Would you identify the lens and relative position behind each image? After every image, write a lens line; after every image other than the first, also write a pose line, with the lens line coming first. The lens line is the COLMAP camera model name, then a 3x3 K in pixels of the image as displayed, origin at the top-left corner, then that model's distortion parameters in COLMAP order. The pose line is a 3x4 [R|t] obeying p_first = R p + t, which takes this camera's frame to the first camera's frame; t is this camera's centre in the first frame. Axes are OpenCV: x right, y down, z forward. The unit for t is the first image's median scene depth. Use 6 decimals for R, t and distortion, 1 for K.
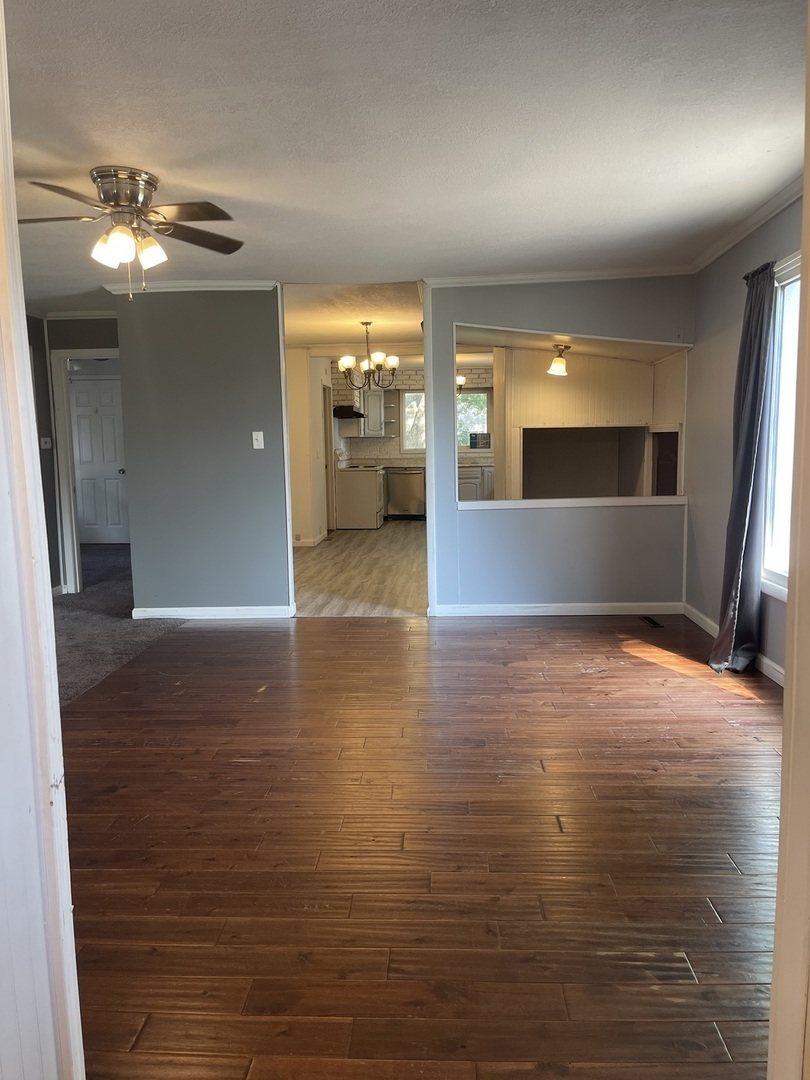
lens RADIAL K [[821.8, 0, 403.1], [0, 821.8, 548.6], [0, 0, 1]] dist [0.077678, -0.098003]
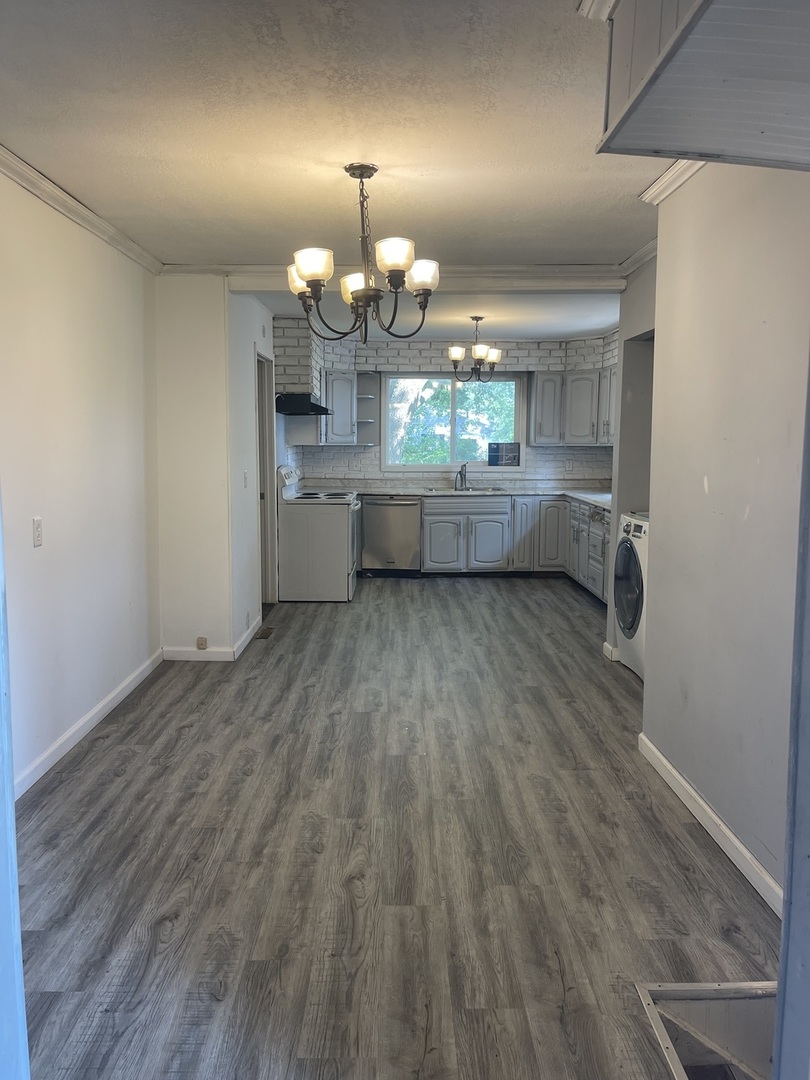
lens RADIAL K [[821.8, 0, 406.4], [0, 821.8, 534.2], [0, 0, 1]] dist [0.077678, -0.098003]
pose [[0.997383, 0.010804, 0.071481, -0.031249], [-0.009528, 0.999790, -0.018169, -0.059330], [-0.071662, 0.017440, 0.997276, 0.385914]]
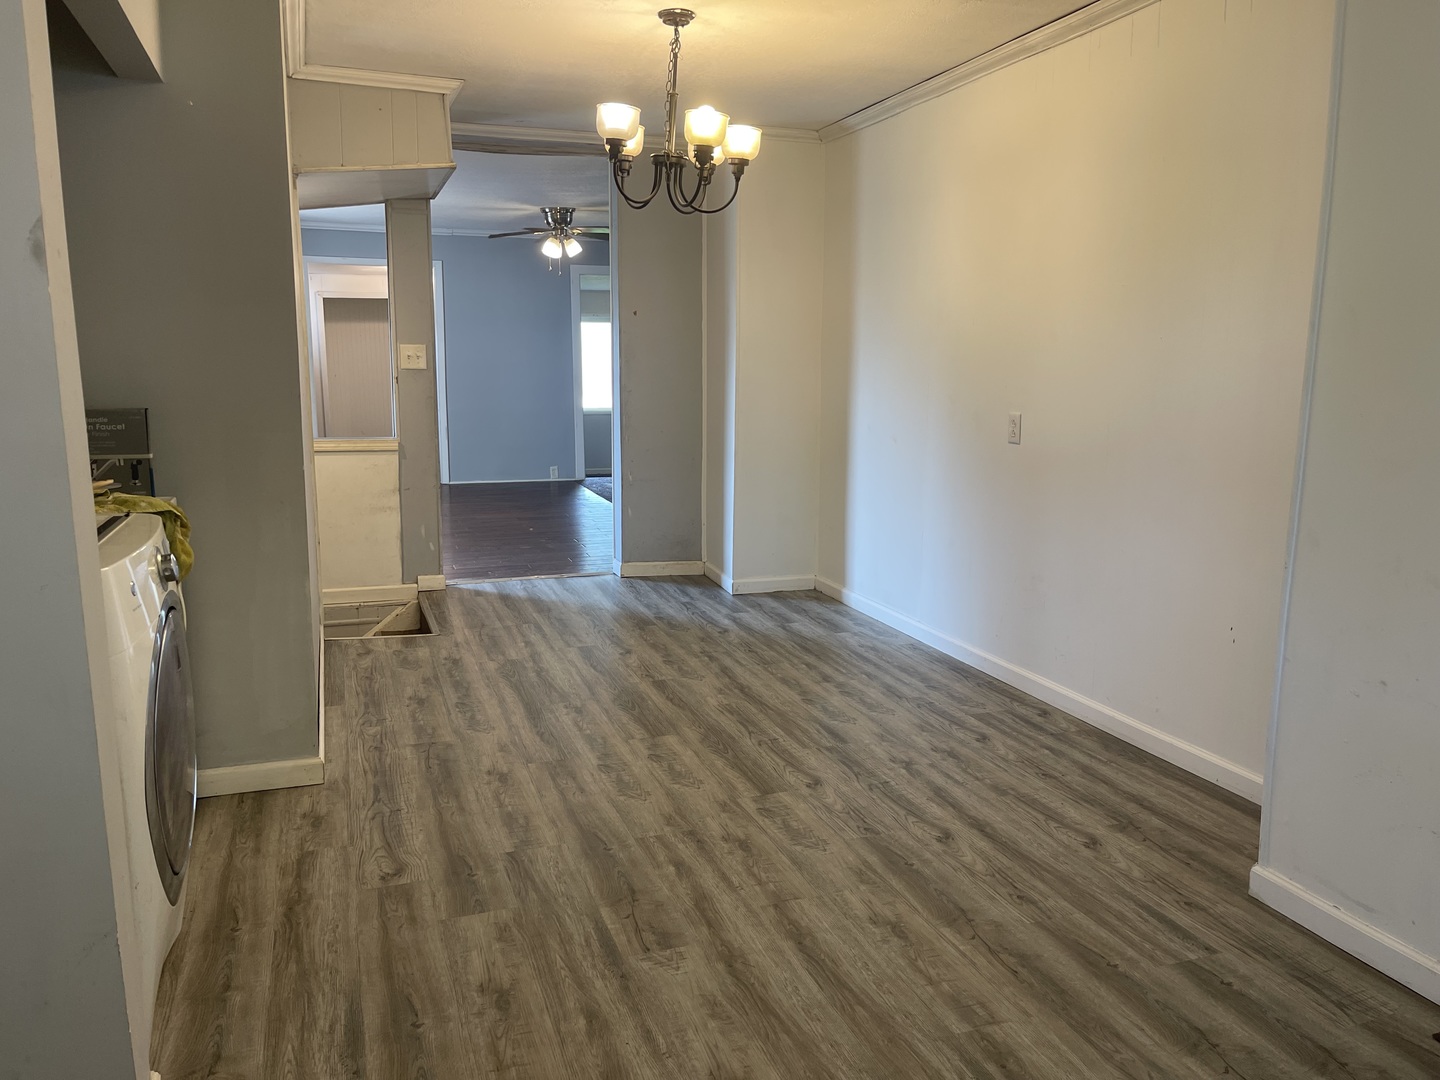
lens RADIAL K [[1095.7, 0, 720.4], [0, 1095.7, 544.8], [0, 0, 1]] dist [0.077678, -0.098003]
pose [[-0.922134, 0.078241, -0.378876, 0.082862], [-0.039602, 0.955101, 0.293620, -0.125540], [0.384838, 0.285761, -0.877633, 0.934087]]
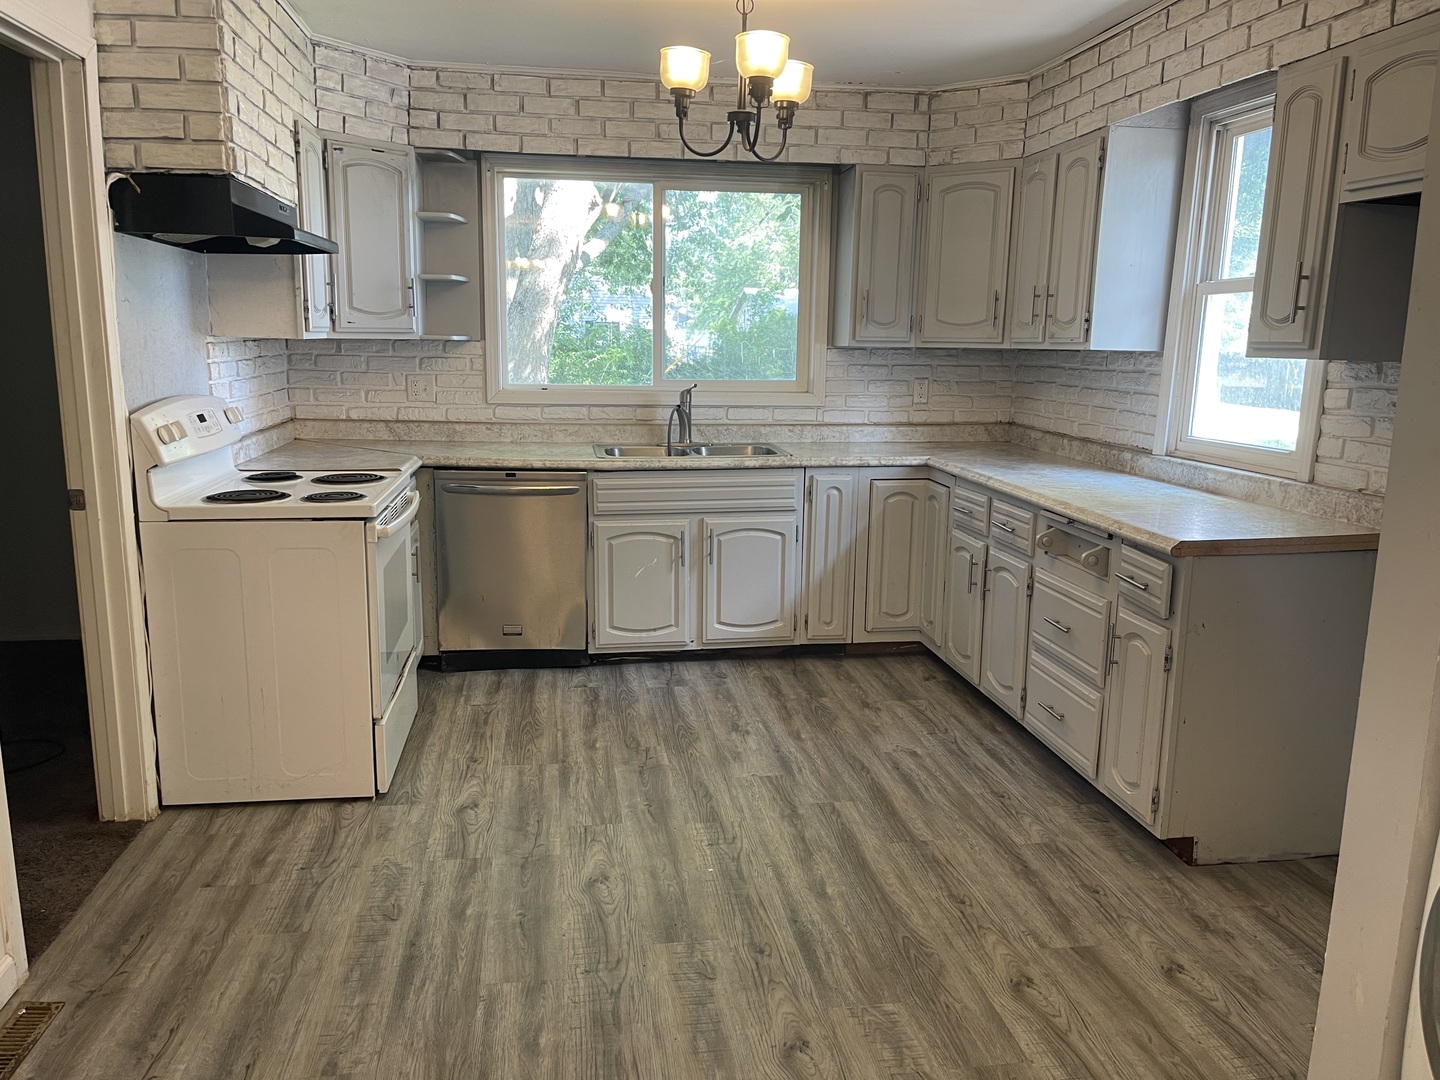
lens RADIAL K [[1095.7, 0, 720.7], [0, 1095.7, 544.9], [0, 0, 1]] dist [0.077678, -0.098003]
pose [[0.978059, -0.009617, 0.208105, -0.004420], [-0.002887, 0.998212, 0.059697, -0.098597], [-0.208307, -0.058988, 0.976283, 0.681074]]
